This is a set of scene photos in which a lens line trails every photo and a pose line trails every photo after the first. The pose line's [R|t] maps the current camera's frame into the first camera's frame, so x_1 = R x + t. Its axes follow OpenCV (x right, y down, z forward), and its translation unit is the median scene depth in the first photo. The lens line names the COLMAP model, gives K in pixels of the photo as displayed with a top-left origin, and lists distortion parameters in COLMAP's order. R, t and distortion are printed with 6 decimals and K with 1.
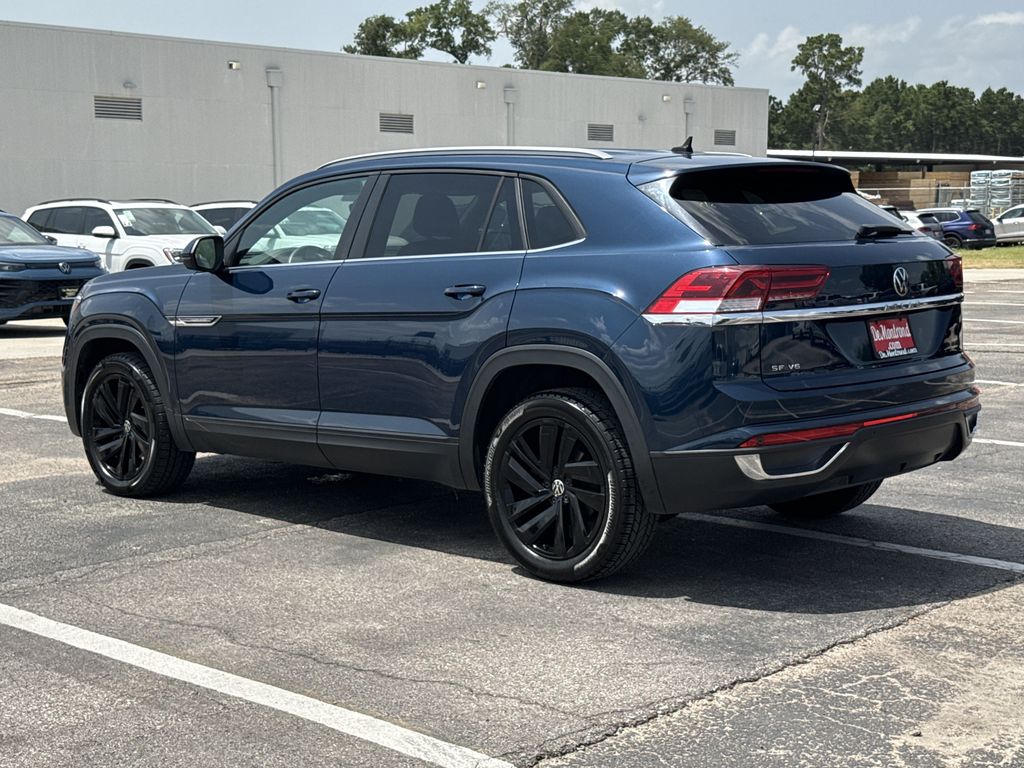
lens RADIAL K [[1580.1, 0, 512.0], [0, 1580.1, 384.0], [0, 0, 1]] dist [0.177594, -0.179658]
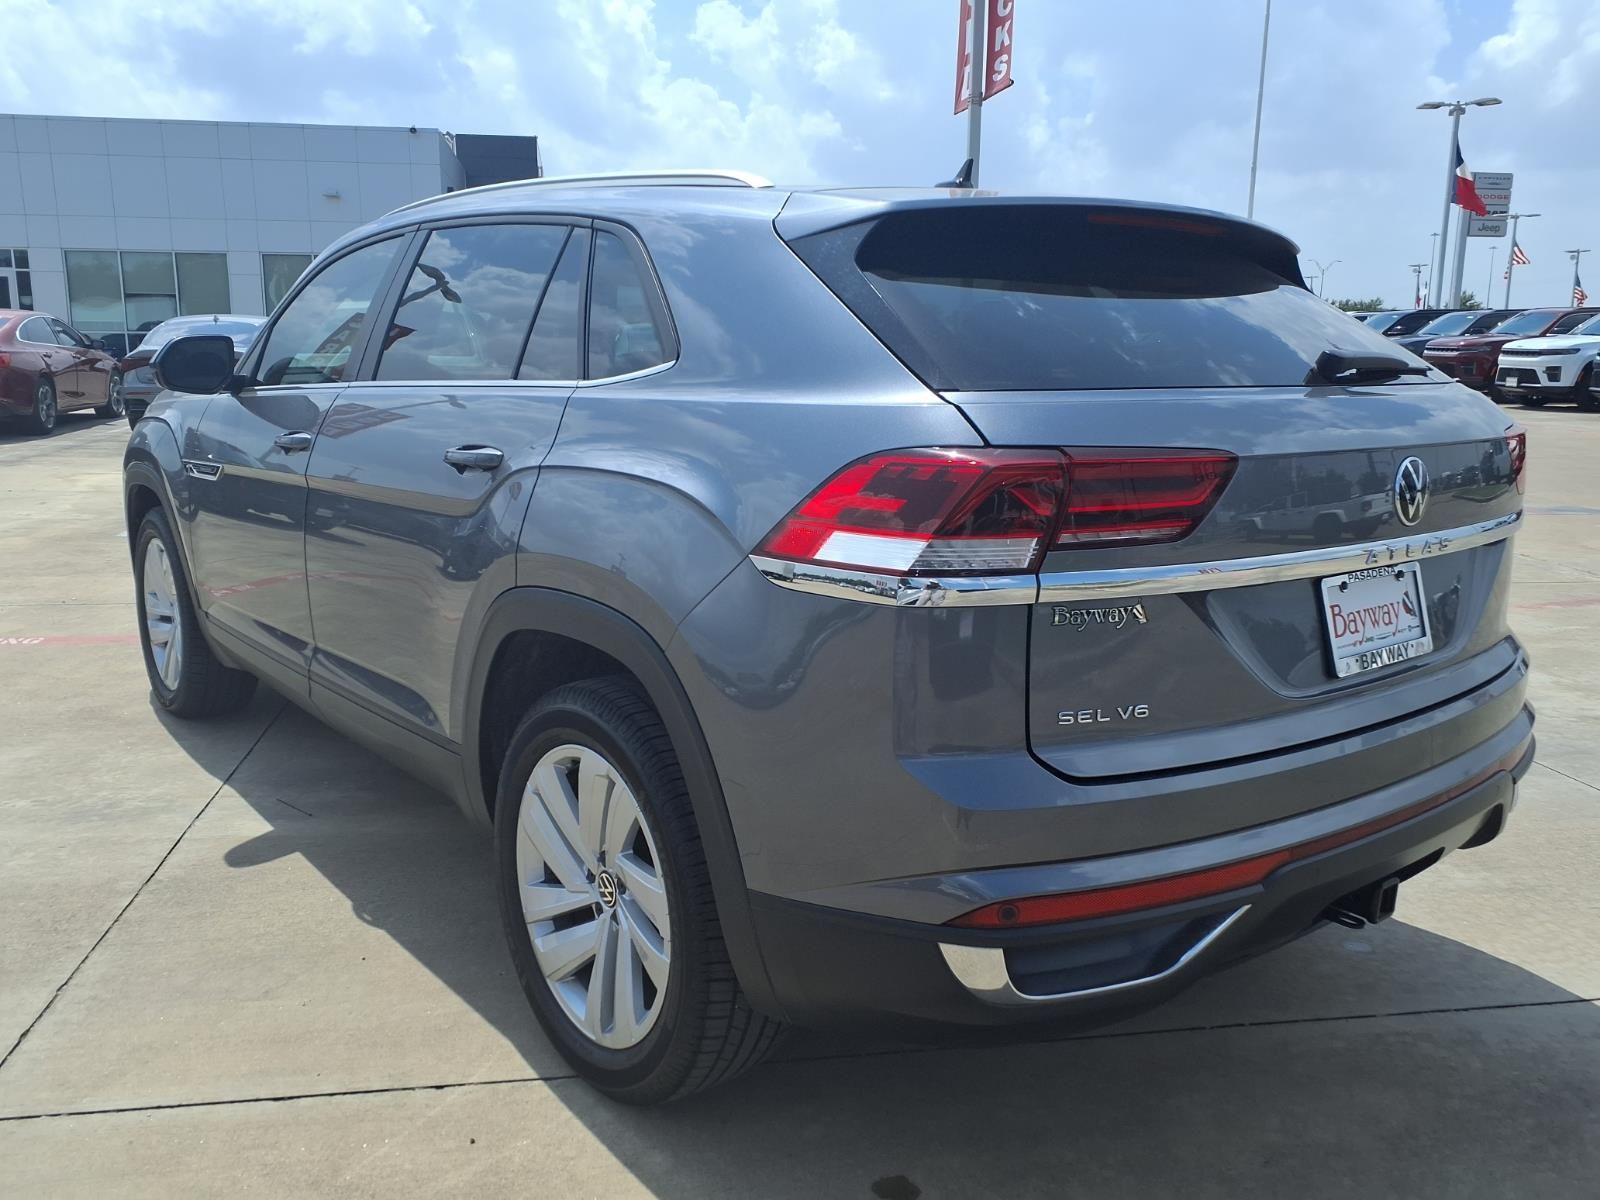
lens RADIAL K [[1251.0, 0, 800.0], [0, 1251.0, 600.0], [0, 0, 1]] dist [0.003661, -0.002620]
pose [[0.987727, 0.056671, -0.145545, 0.136491], [-0.042047, 0.993930, 0.101661, -0.063089], [0.150423, -0.094293, 0.984115, 0.656824]]
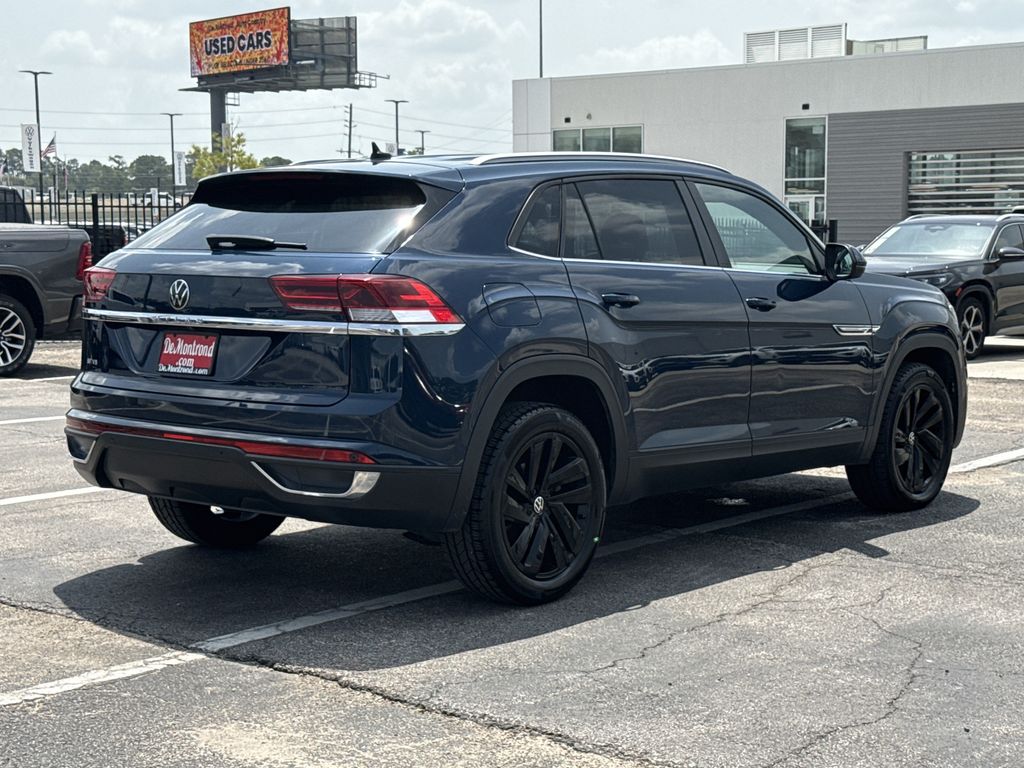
lens RADIAL K [[1751.9, 0, 512.0], [0, 1751.9, 384.0], [0, 0, 1]] dist [0.165720, -0.058586]
pose [[0.035903, 0.100366, -0.994303, 1.306456], [-0.115045, 0.988744, 0.095651, -0.135488], [0.992711, 0.110956, 0.047045, 1.160943]]
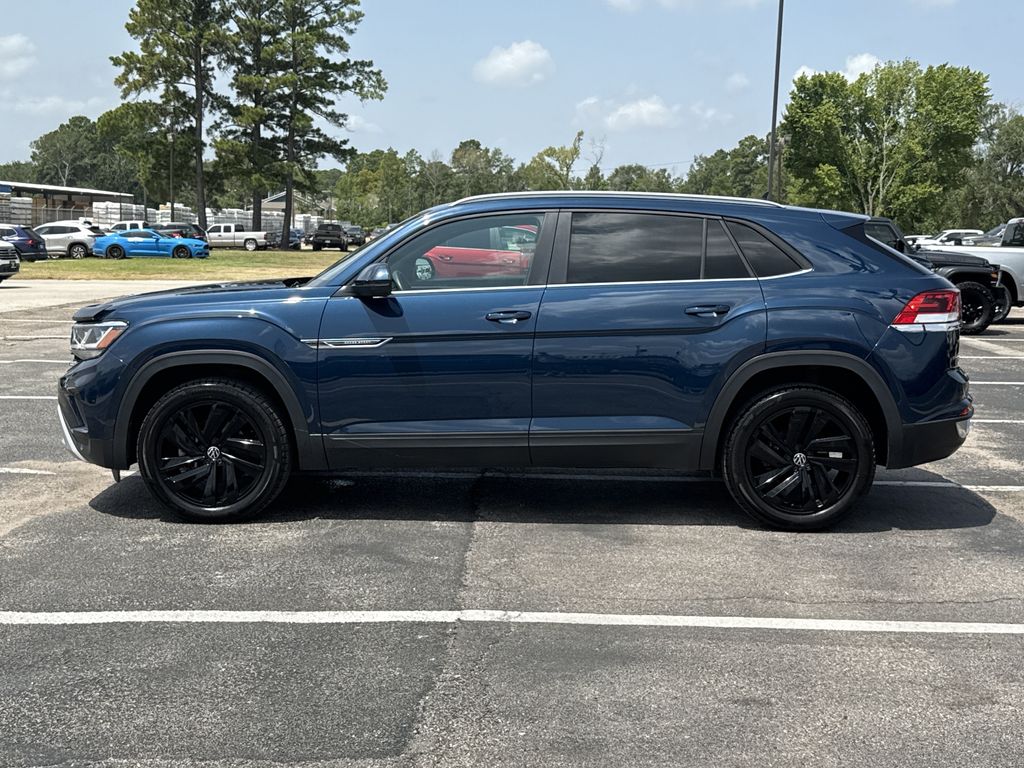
lens RADIAL K [[1310.6, 0, 583.9], [0, 1310.6, 384.0], [0, 0, 1]] dist [0.078755, -0.008857]
pose [[0.738121, -0.057694, 0.672197, -0.839123], [0.051664, 0.998245, 0.028948, -0.037623], [-0.672687, 0.013361, 0.739806, 0.316407]]
